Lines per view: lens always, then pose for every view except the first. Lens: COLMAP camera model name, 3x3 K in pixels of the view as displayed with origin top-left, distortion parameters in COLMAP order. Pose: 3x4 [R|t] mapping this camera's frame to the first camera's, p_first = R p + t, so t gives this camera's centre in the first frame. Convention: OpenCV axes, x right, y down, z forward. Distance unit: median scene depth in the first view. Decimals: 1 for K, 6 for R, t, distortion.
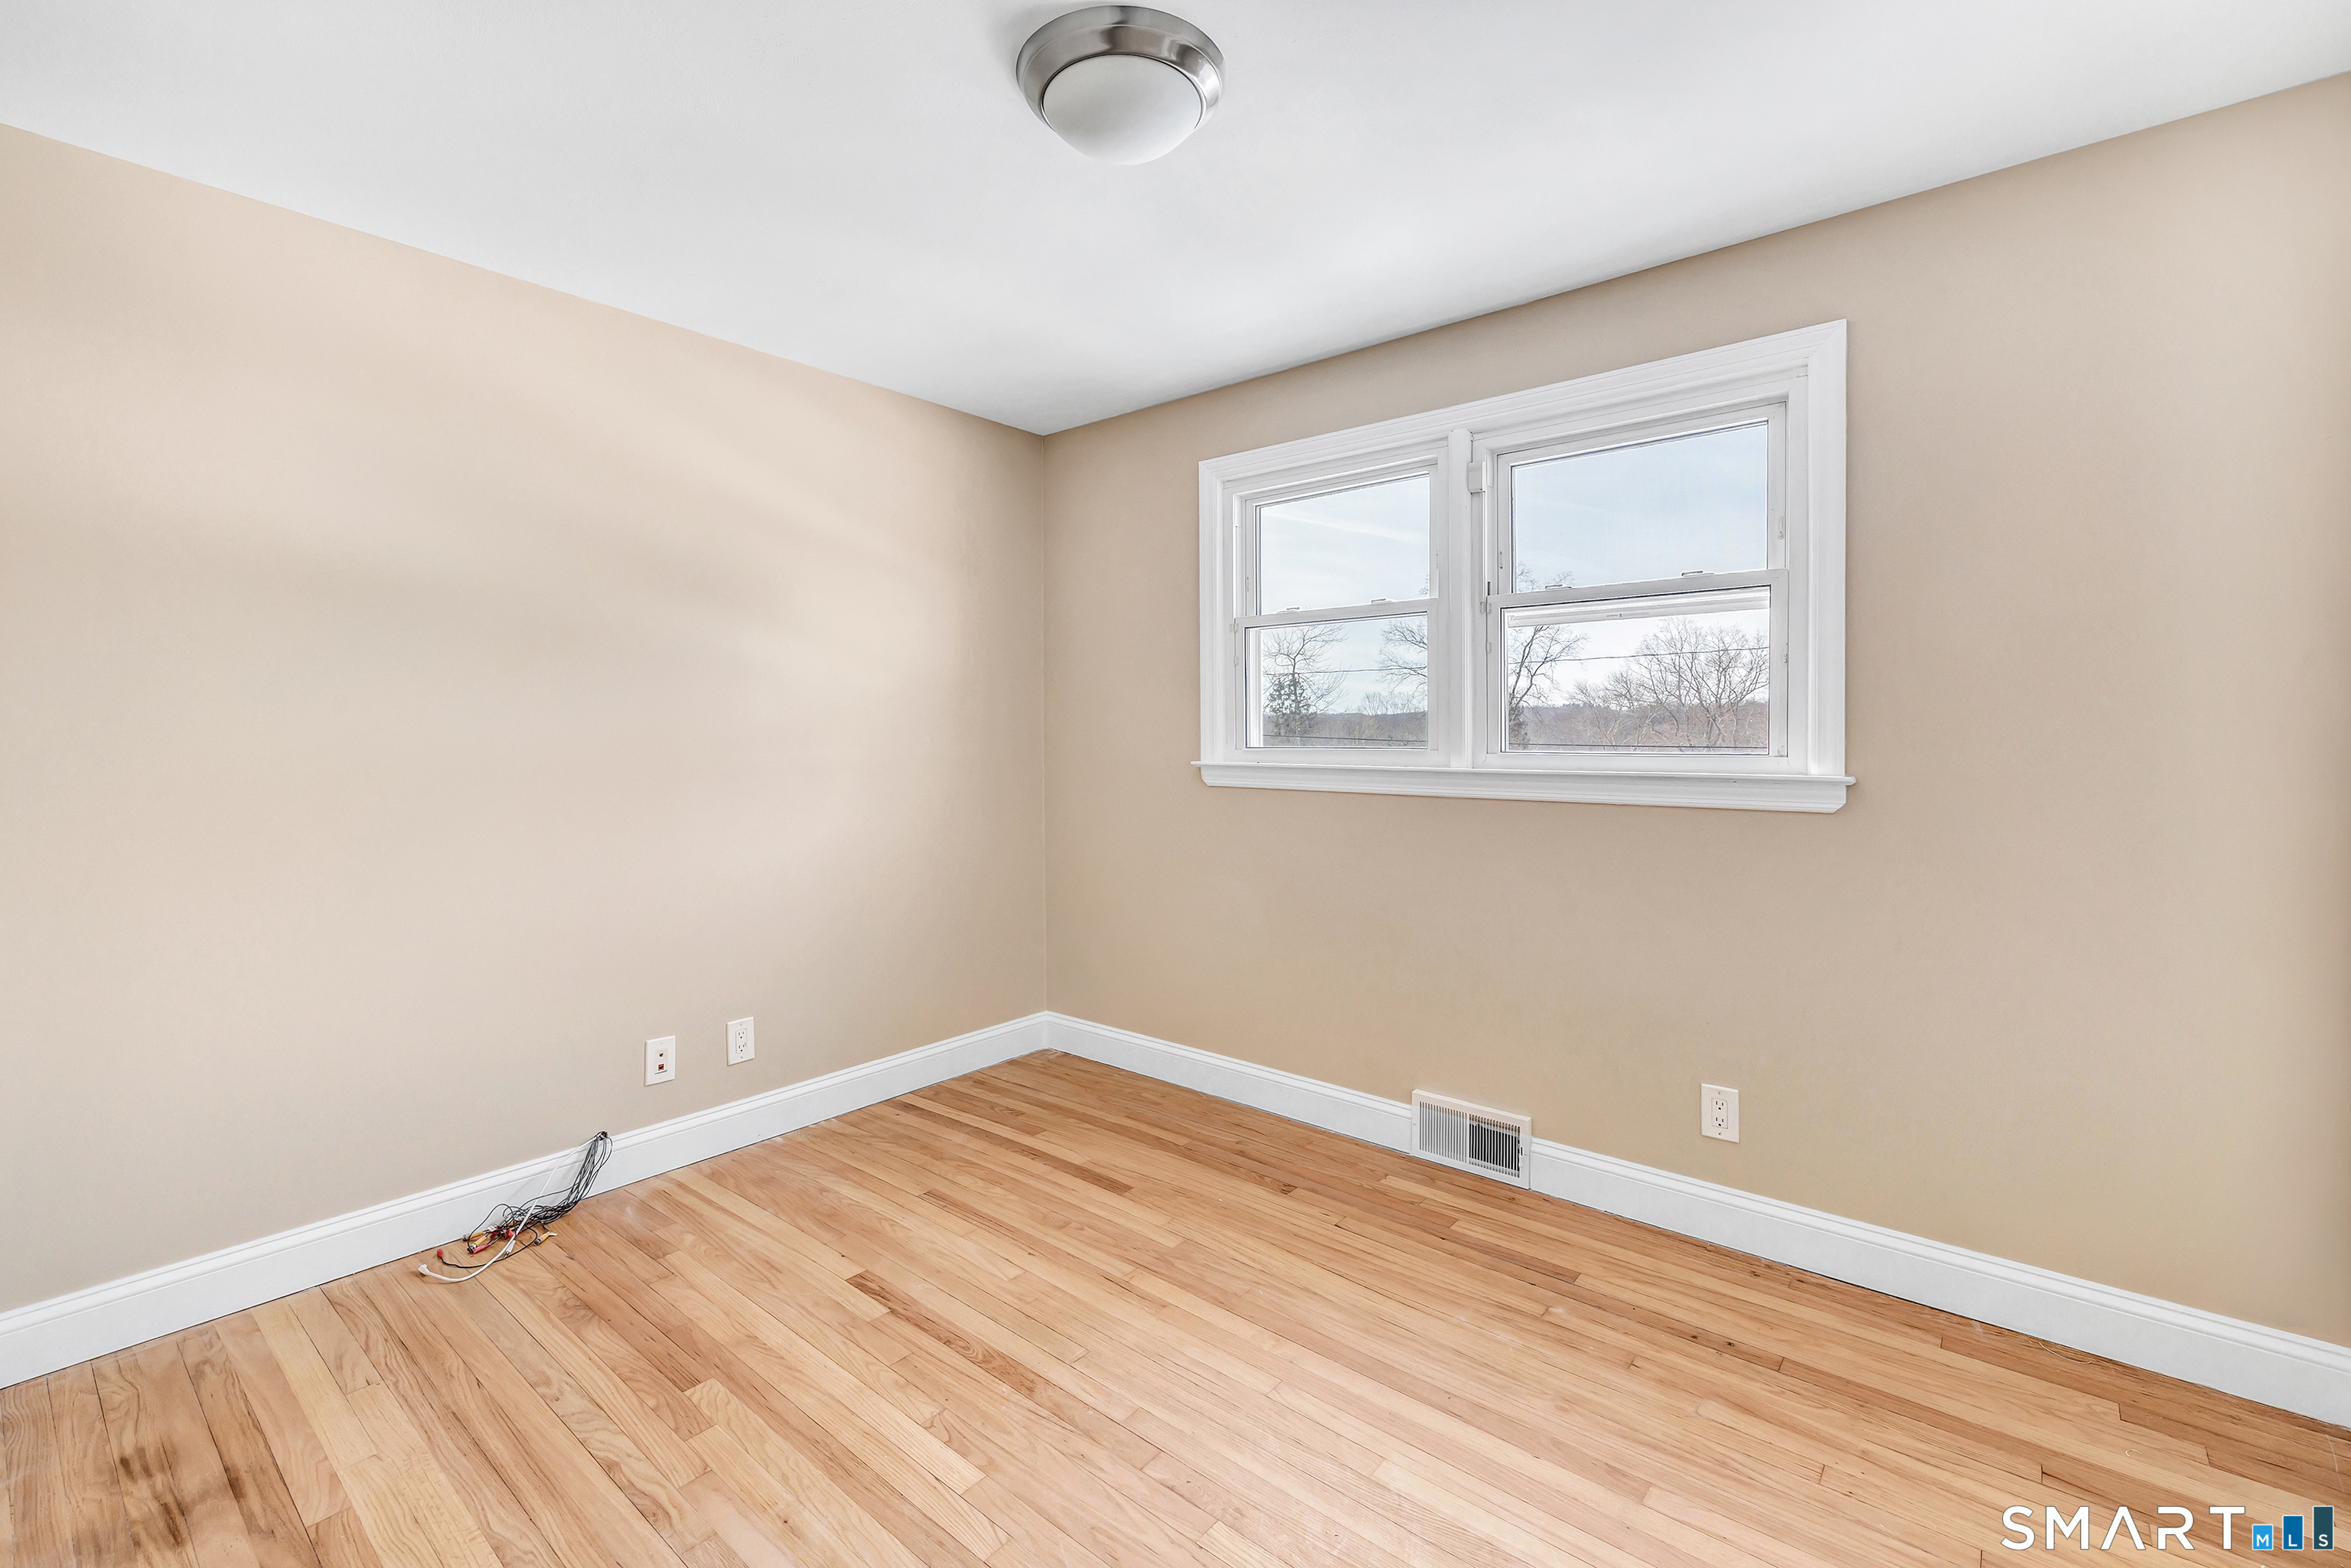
lens RADIAL K [[1034.6, 0, 1156.9], [0, 1034.6, 774.8], [0, 0, 1]] dist [0.004564, -0.000067]
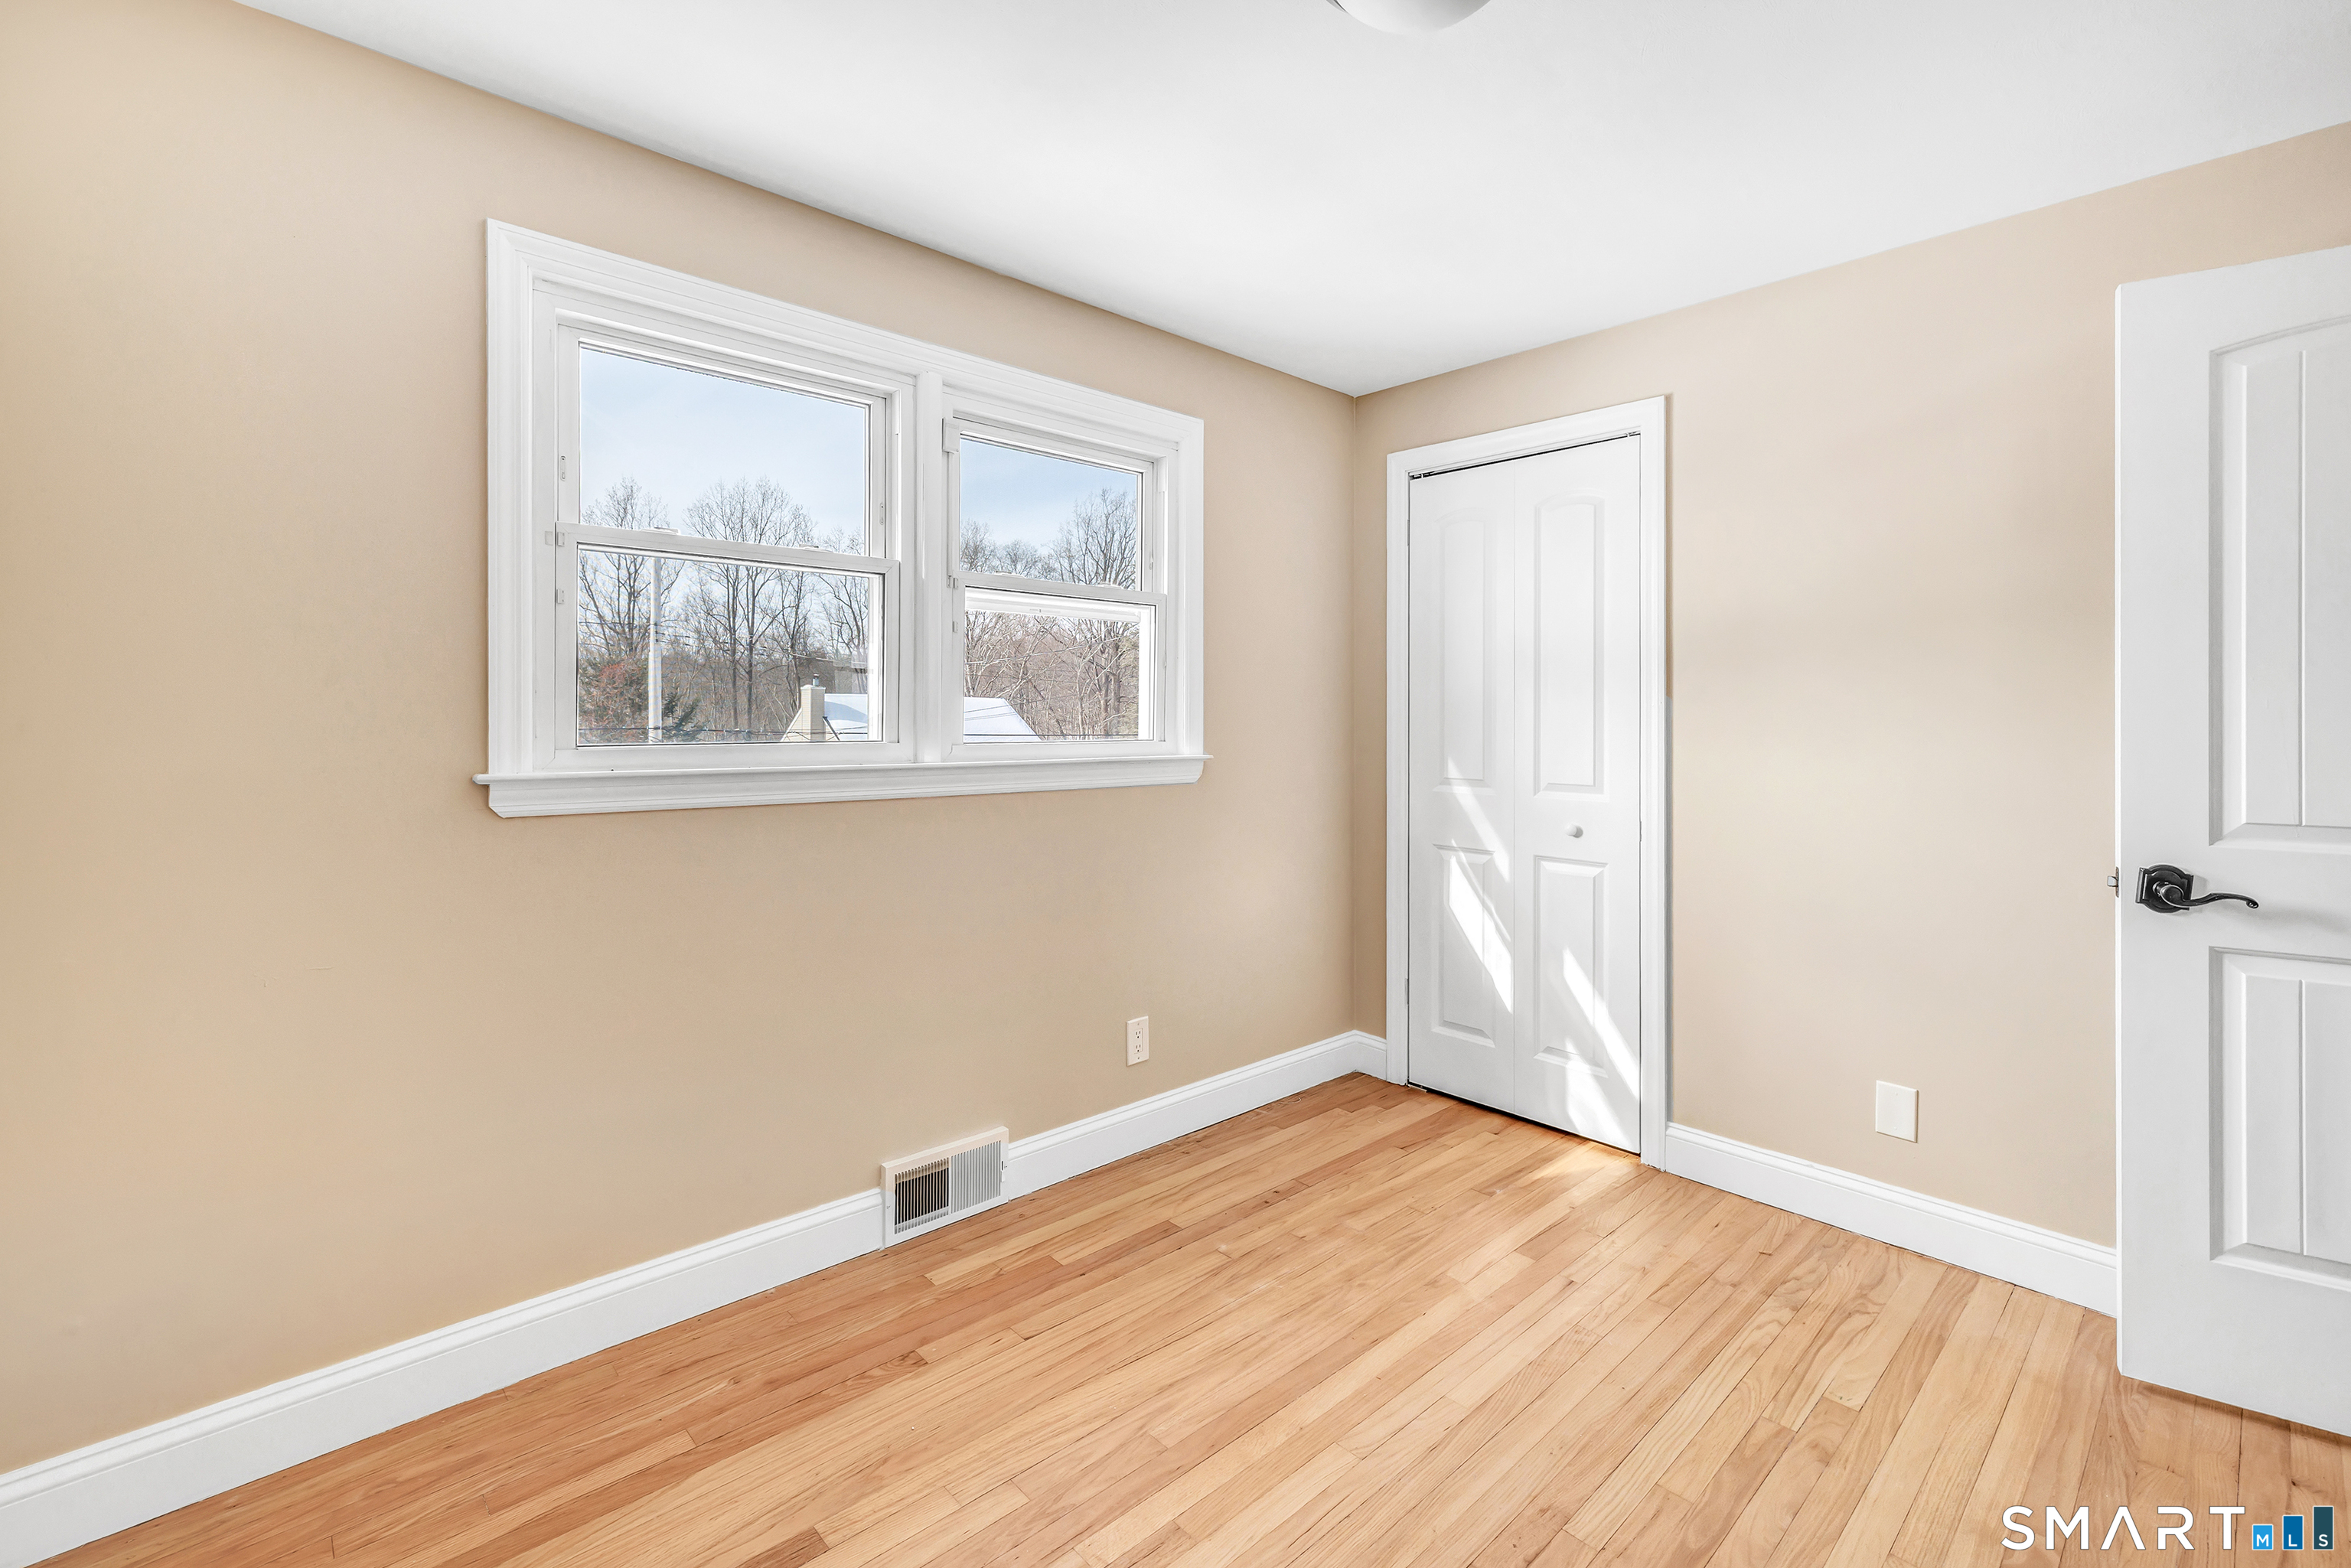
lens RADIAL K [[1018.0, 0, 1171.8], [0, 1018.0, 724.9], [0, 0, 1]] dist [-0.000418, -0.000038]
pose [[0.112690, 0.001289, 0.993629, -0.644282], [0.040577, 0.999159, -0.005899, -0.030121], [-0.992801, 0.040983, 0.112543, 0.848308]]
